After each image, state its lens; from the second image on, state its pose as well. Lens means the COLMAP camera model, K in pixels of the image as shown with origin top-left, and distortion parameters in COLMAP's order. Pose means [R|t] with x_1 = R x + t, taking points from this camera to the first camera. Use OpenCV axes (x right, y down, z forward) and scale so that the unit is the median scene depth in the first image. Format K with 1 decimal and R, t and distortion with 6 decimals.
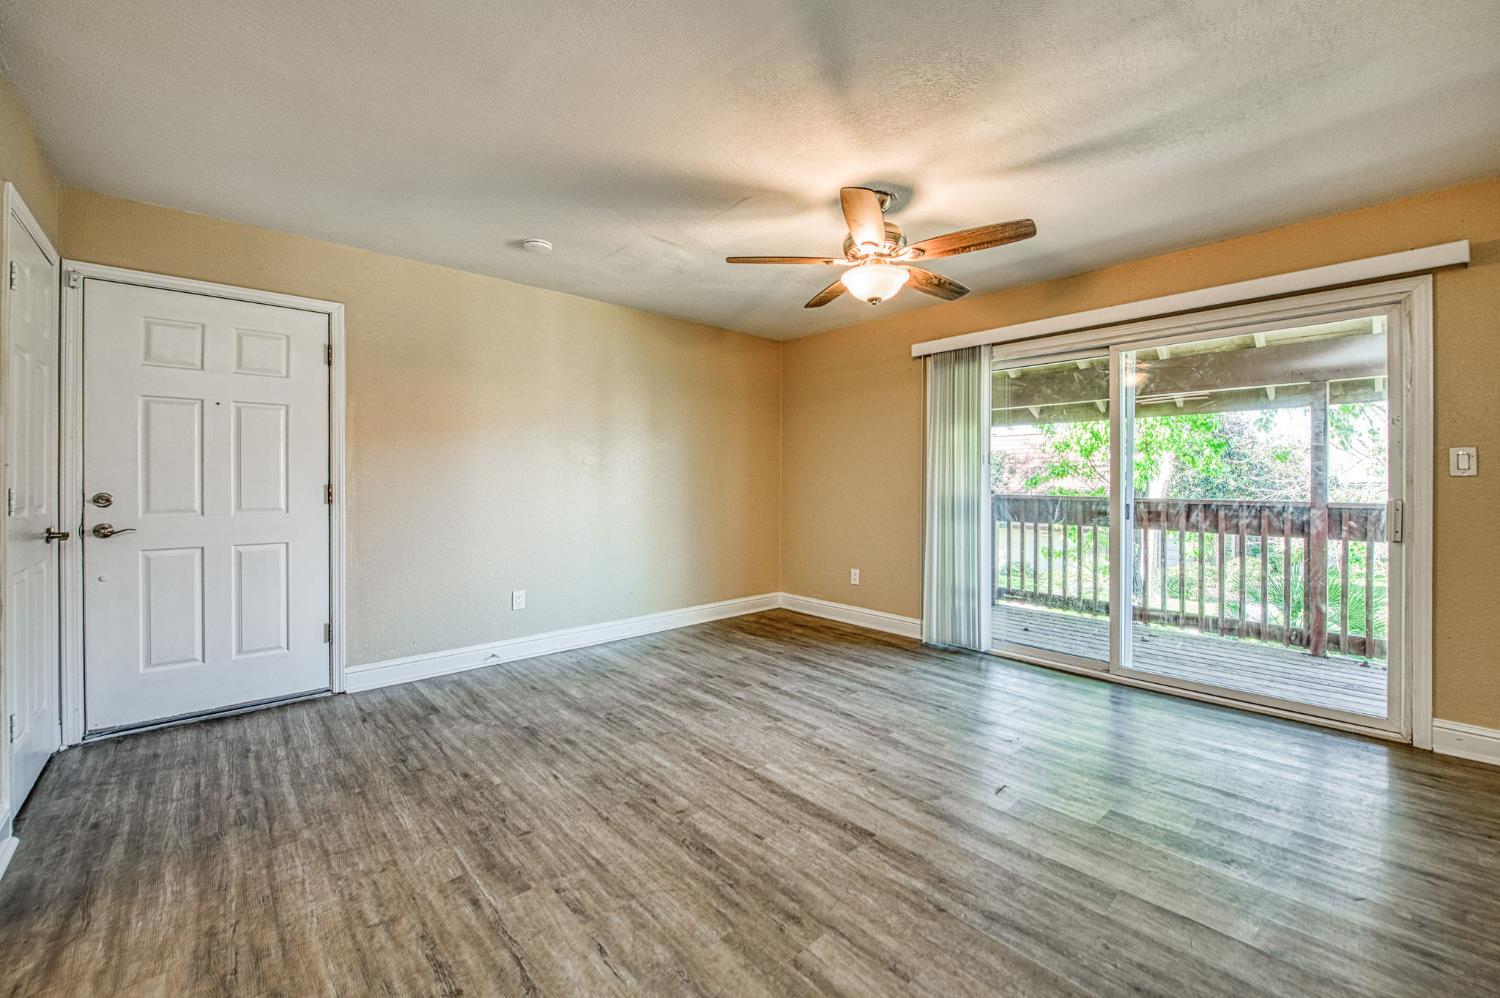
lens RADIAL K [[606.5, 0, 744.3], [0, 606.5, 473.0], [0, 0, 1]] dist [-0.012506, -0.002059]
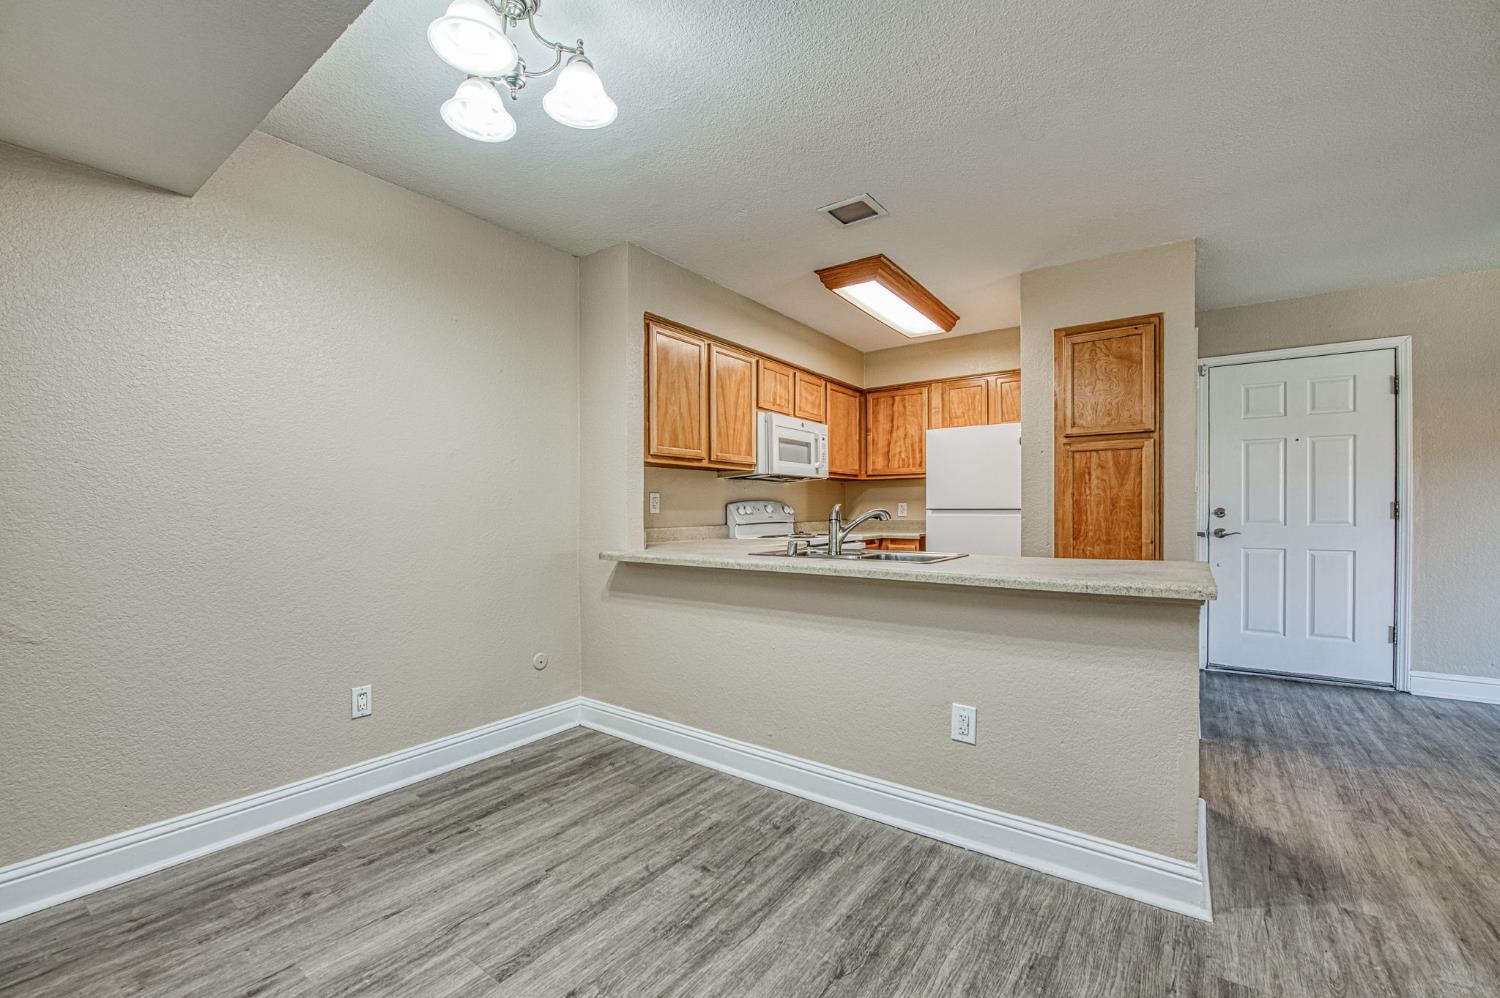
lens RADIAL K [[606.5, 0, 785.8], [0, 606.5, 517.4], [0, 0, 1]] dist [-0.012506, -0.002059]
pose [[0.236733, 0.014358, -0.971469, 0.124864], [0.010370, 0.999797, 0.017303, 0.018401], [0.971519, -0.014170, 0.236536, -0.383416]]
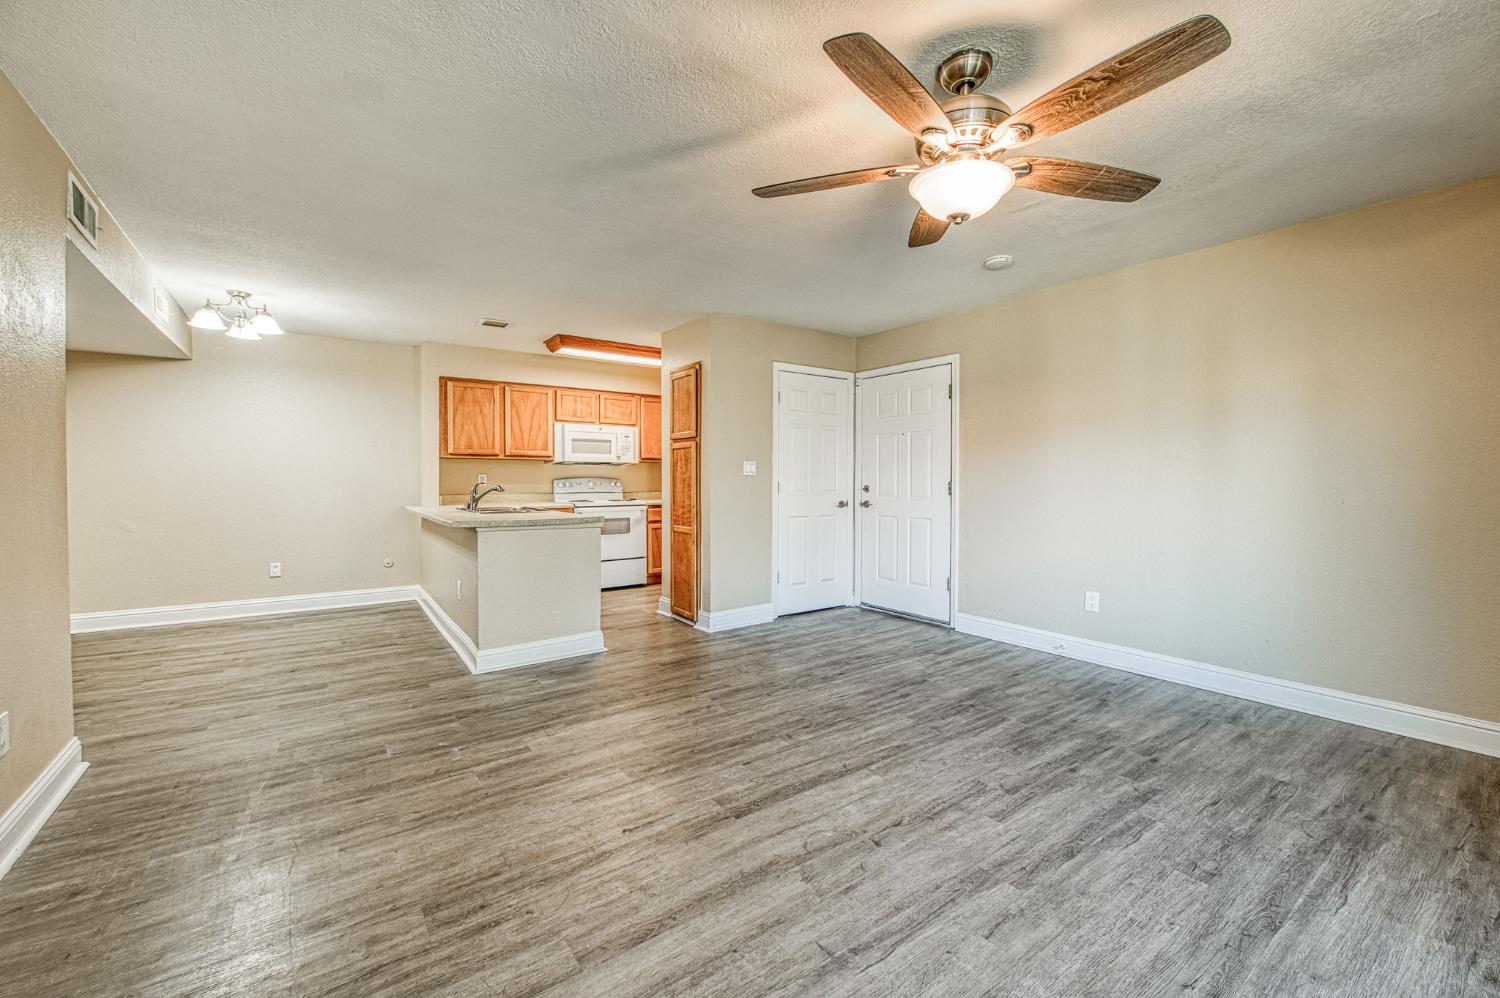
lens RADIAL K [[606.5, 0, 810.8], [0, 606.5, 483.9], [0, 0, 1]] dist [-0.012506, -0.002059]
pose [[-0.047132, 0.011069, -0.998827, 0.844176], [0.006222, 0.999922, 0.010788, 0.006217], [0.998869, -0.005706, -0.047197, 0.797539]]
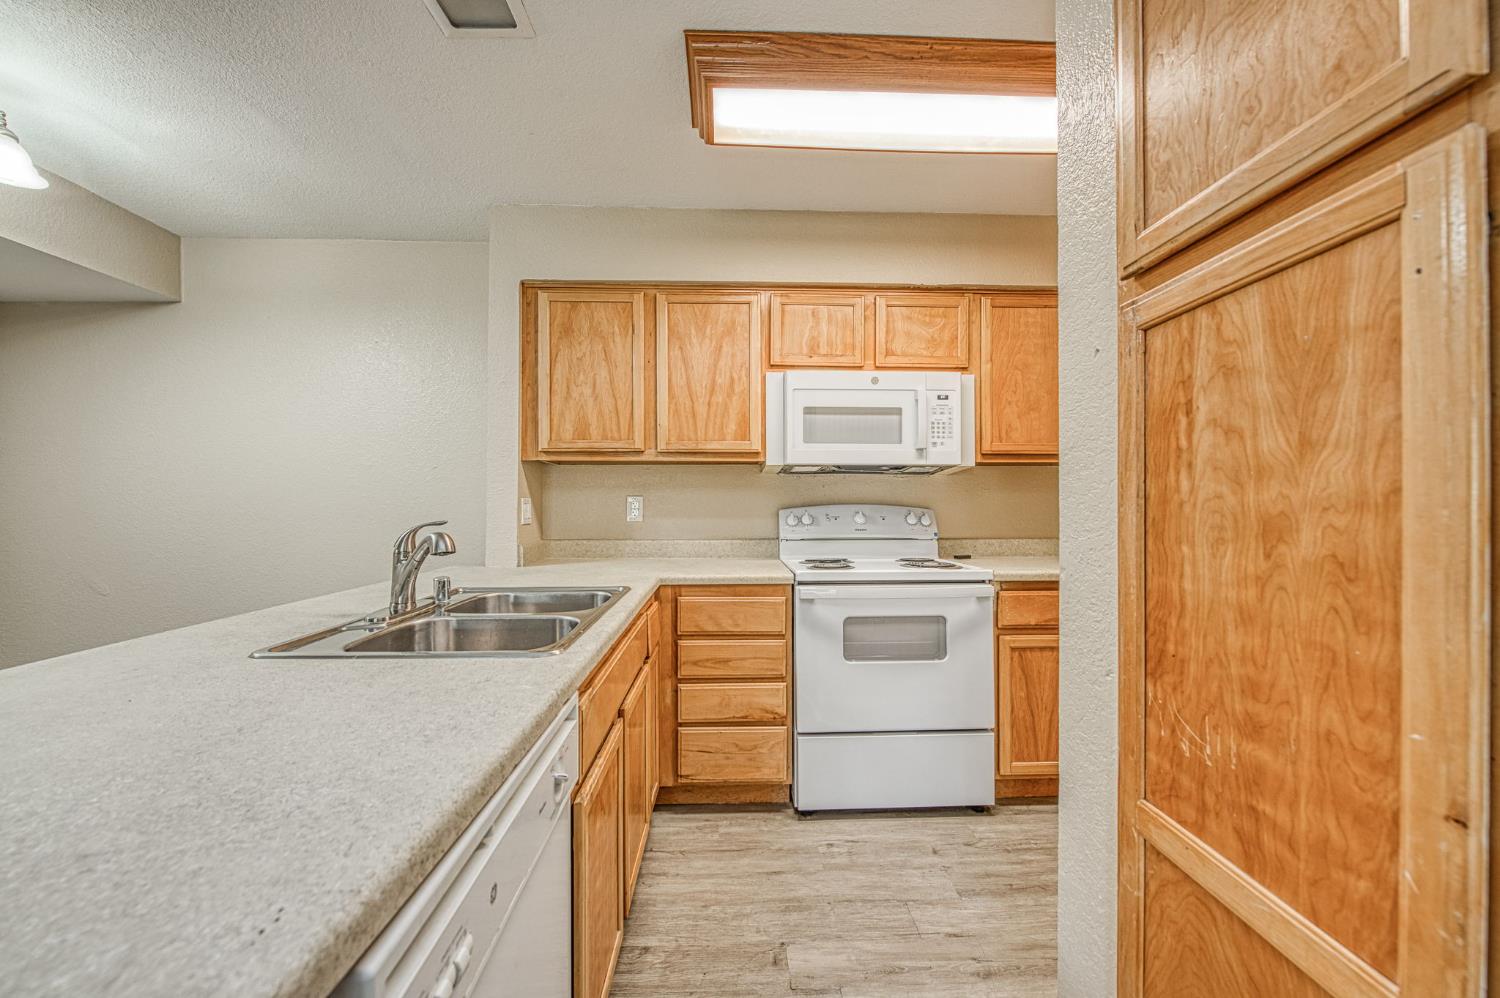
lens RADIAL K [[606.5, 0, 752.2], [0, 606.5, 499.9], [0, 0, 1]] dist [-0.012506, -0.002059]
pose [[-0.651683, -0.004733, -0.758477, -0.465047], [0.003890, 0.999947, -0.009583, 0.004474], [0.758481, -0.009195, -0.651630, 0.389082]]
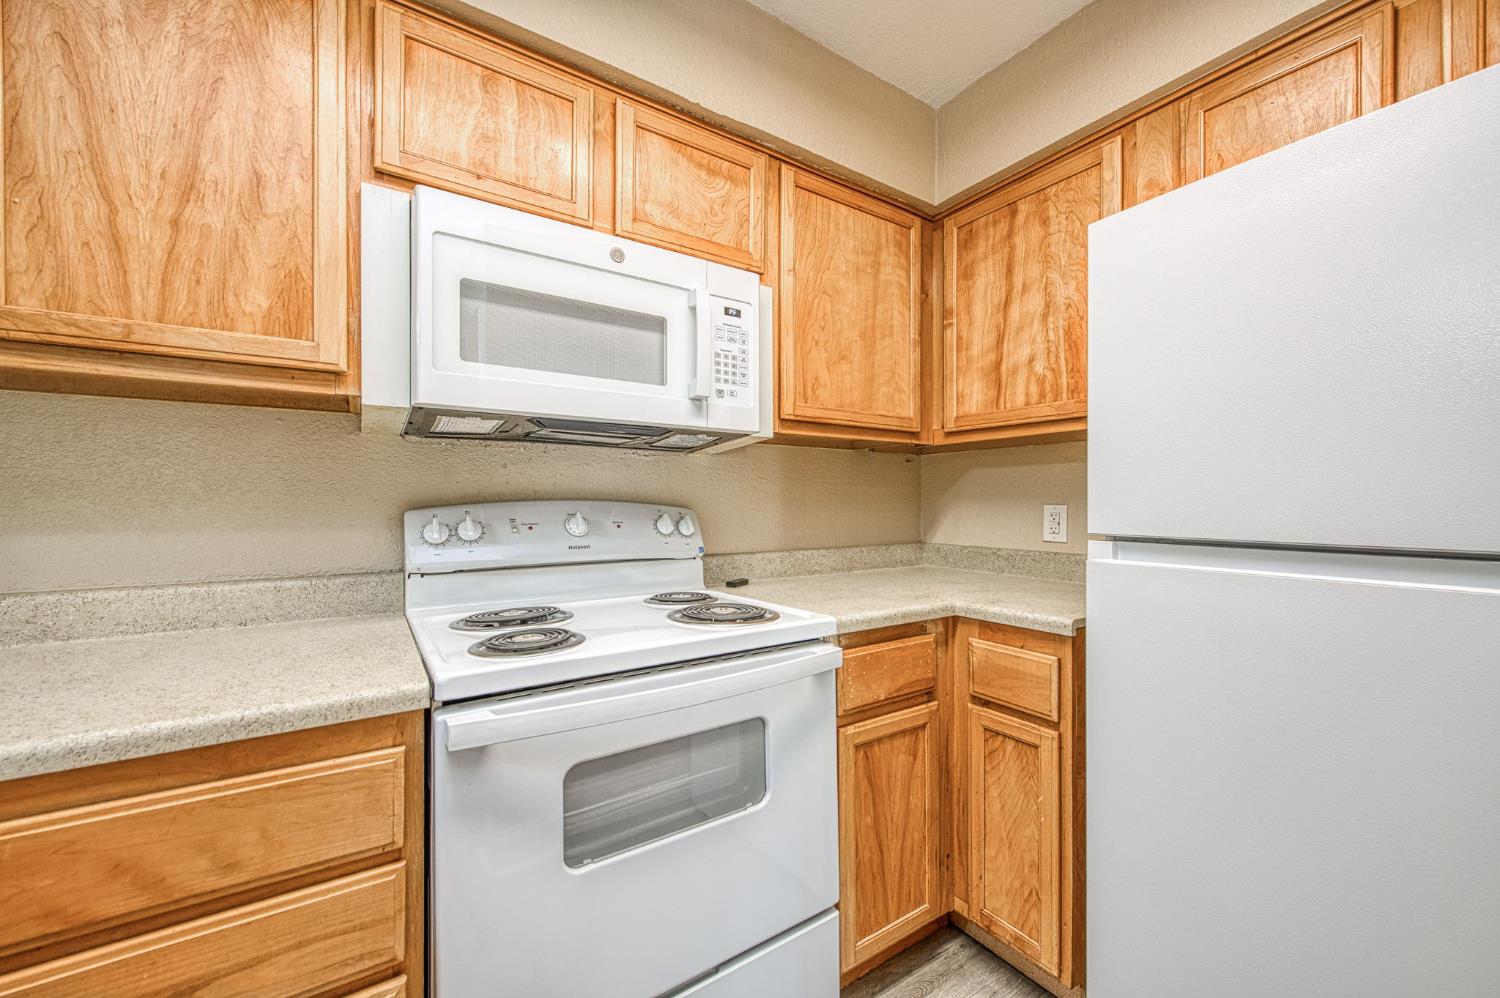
lens RADIAL K [[580.5, 0, 746.2], [0, 580.5, 501.2], [0, 0, 1]] dist [0.001338, -0.000158]
pose [[-0.172251, -0.003768, -0.985046, -0.818662], [0.004040, 0.999982, -0.004532, 0.006668], [0.985045, -0.004760, -0.172232, 0.136071]]
